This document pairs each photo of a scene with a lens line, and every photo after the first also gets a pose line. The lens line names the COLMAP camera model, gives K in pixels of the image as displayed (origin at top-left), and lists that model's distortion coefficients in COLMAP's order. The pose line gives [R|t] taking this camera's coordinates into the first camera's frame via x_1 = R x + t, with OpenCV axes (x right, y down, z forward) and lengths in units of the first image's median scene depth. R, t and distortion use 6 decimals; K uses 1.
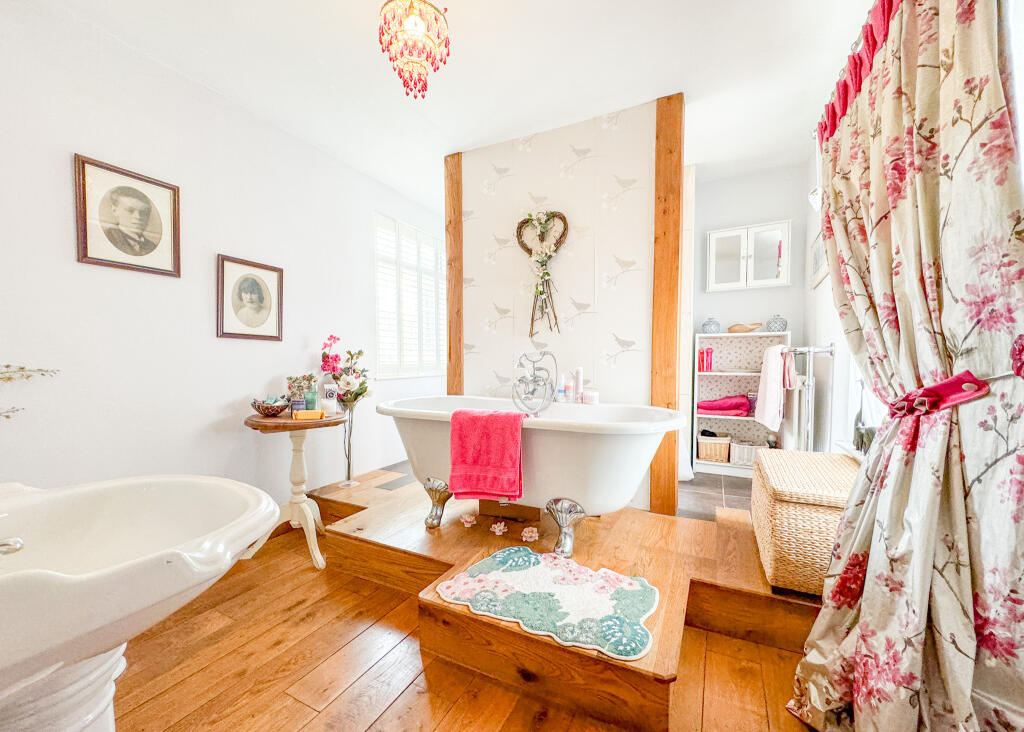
lens RADIAL K [[409.0, 0, 512.9], [0, 409.0, 377.2], [0, 0, 1]] dist [-0.003126, -0.000526]
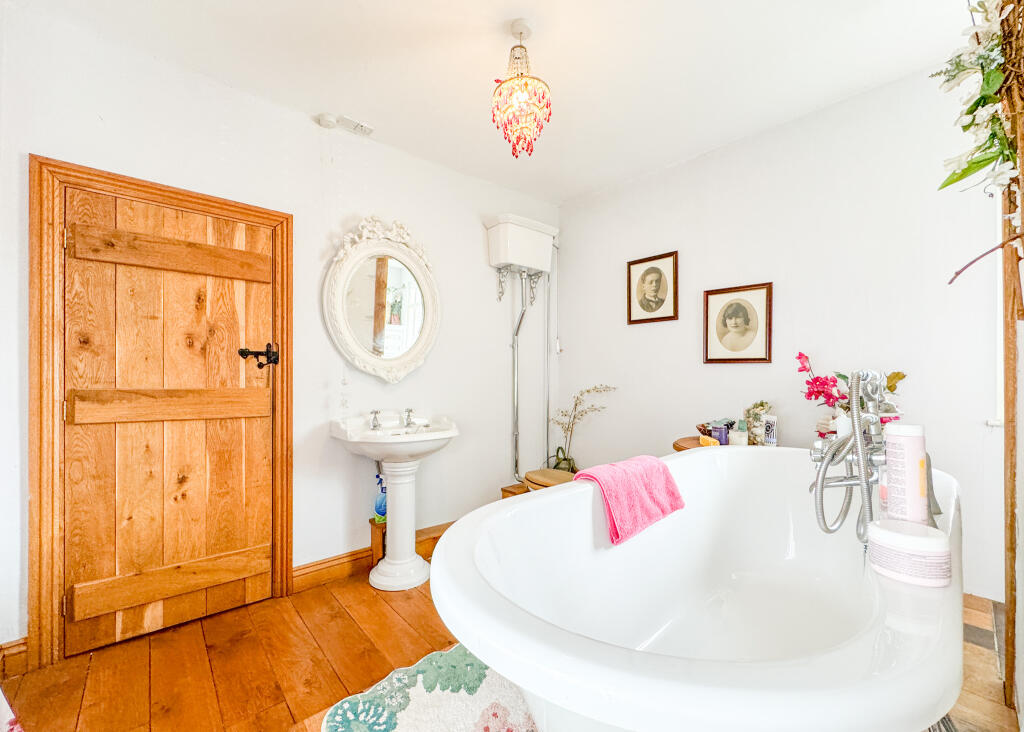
lens RADIAL K [[409.0, 0, 512.9], [0, 409.0, 377.2], [0, 0, 1]] dist [-0.003126, -0.000526]
pose [[-0.360937, -0.000221, -0.932590, 0.541994], [-0.040631, 0.999054, 0.015489, -0.054256], [0.931705, 0.043482, -0.360605, 0.910742]]
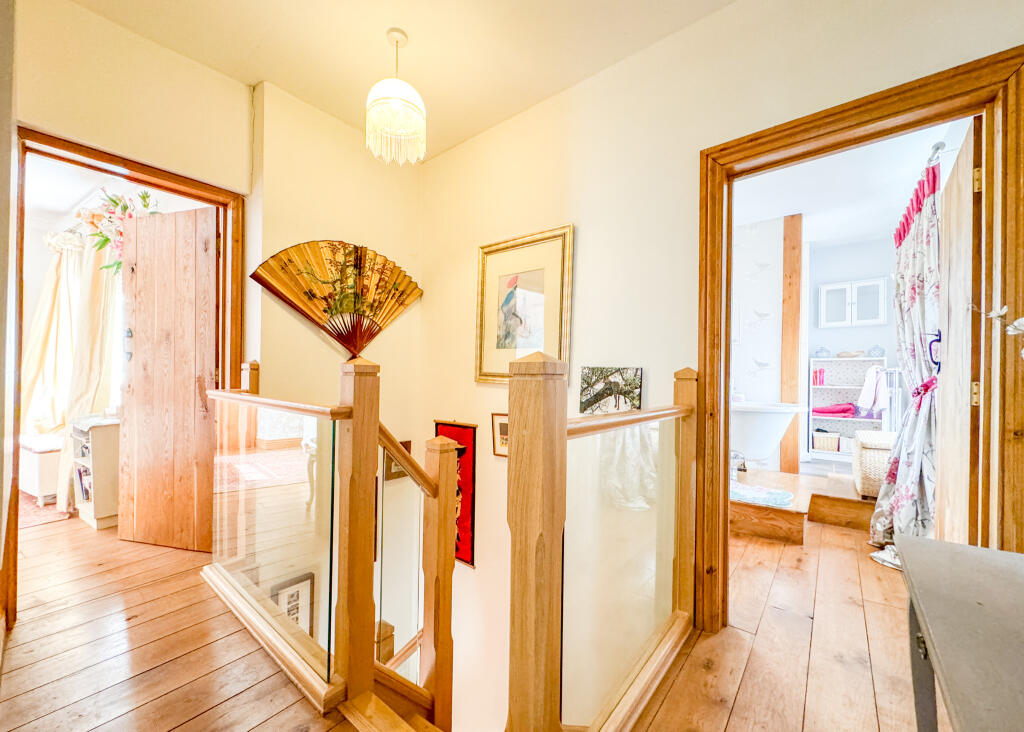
lens RADIAL K [[409.0, 0, 512.9], [0, 409.0, 377.2], [0, 0, 1]] dist [-0.003126, -0.000526]
pose [[0.980151, 0.015010, -0.197683, -0.388397], [-0.024952, 0.998540, -0.047899, 0.071993], [0.196676, 0.051881, 0.979095, -0.801222]]
